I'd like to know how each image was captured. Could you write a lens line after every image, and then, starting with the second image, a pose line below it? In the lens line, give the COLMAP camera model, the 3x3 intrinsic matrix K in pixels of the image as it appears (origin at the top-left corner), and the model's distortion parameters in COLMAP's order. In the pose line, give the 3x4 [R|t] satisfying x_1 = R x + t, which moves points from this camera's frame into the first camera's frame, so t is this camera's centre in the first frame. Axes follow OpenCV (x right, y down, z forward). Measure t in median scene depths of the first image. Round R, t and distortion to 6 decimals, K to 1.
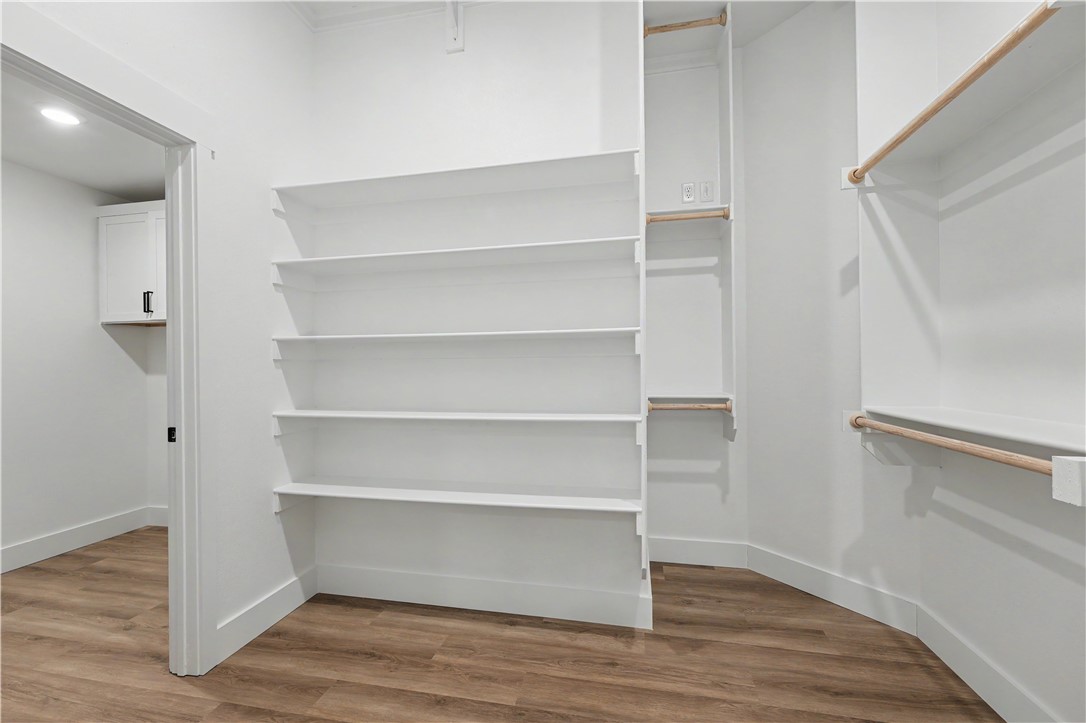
lens RADIAL K [[441.3, 0, 540.0], [0, 441.3, 363.5], [0, 0, 1]] dist [0.008027, -0.000237]
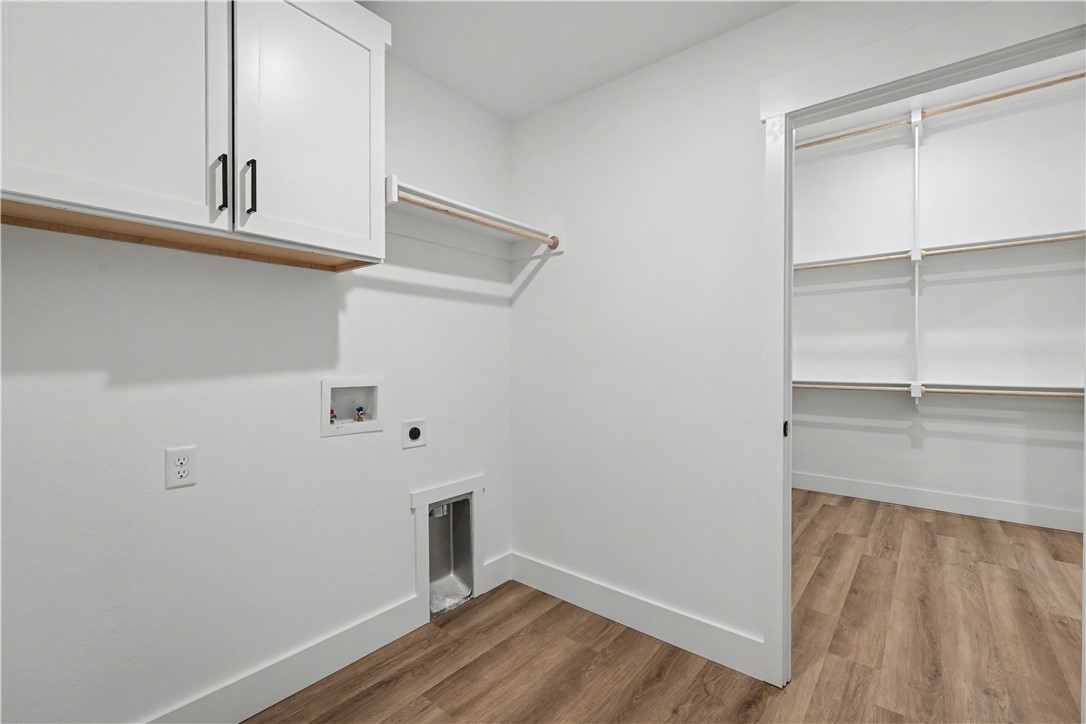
lens RADIAL K [[461.6, 0, 543.0], [0, 461.6, 362.0], [0, 0, 1]] dist [0.000526, 0.000108]
pose [[0.454489, 0.010214, 0.890694, -1.079472], [-0.019798, 0.999803, -0.001363, 0.009871], [-0.890532, -0.017015, 0.454602, 0.571282]]
